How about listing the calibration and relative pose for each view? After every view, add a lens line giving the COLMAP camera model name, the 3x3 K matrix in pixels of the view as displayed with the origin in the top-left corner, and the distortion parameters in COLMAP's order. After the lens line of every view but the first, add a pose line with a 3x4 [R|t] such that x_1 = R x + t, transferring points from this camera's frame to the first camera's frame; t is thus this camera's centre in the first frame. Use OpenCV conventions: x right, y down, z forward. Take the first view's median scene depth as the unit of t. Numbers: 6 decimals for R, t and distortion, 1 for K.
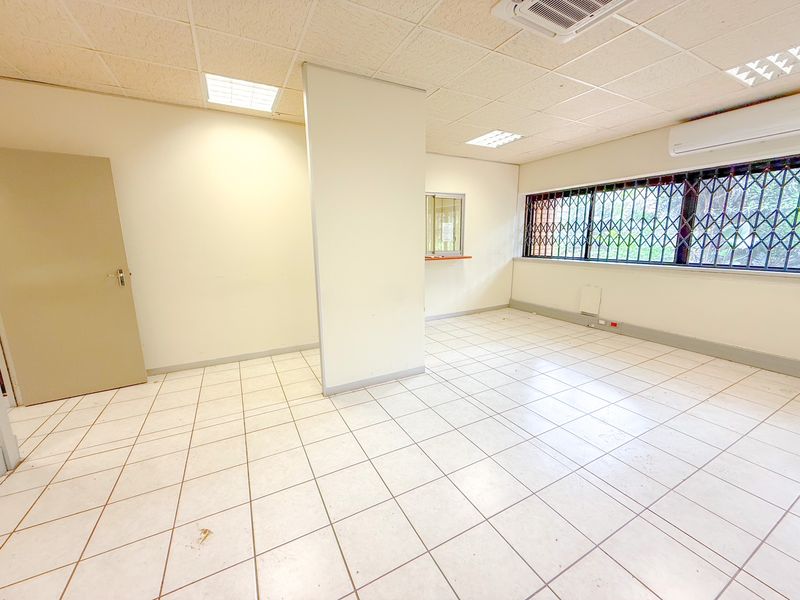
lens RADIAL K [[318.7, 0, 400.0], [0, 318.7, 300.0], [0, 0, 1]] dist [0.000851, 0.000041]
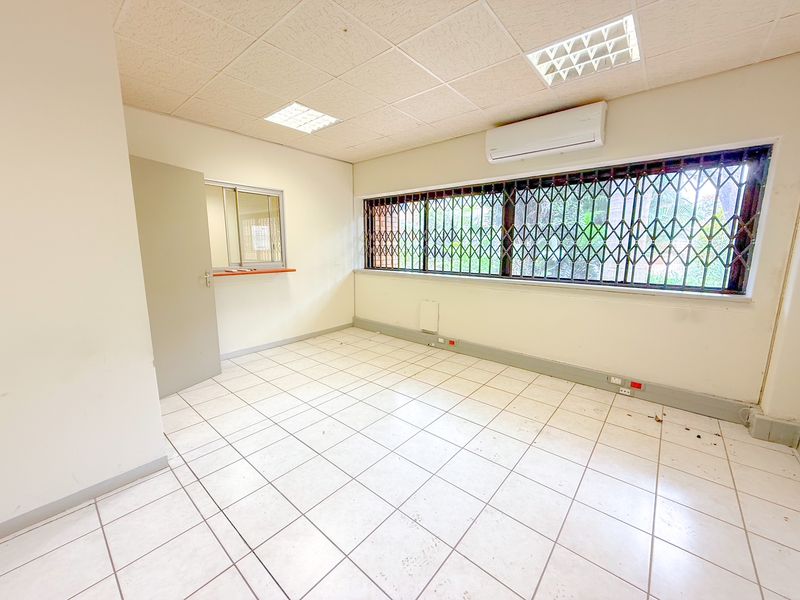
lens RADIAL K [[318.7, 0, 400.0], [0, 318.7, 300.0], [0, 0, 1]] dist [0.000851, 0.000041]
pose [[0.929224, -0.044580, 0.366817, 0.186637], [0.055104, 0.998314, -0.018263, -0.034008], [-0.365385, 0.037184, 0.930114, 0.183151]]
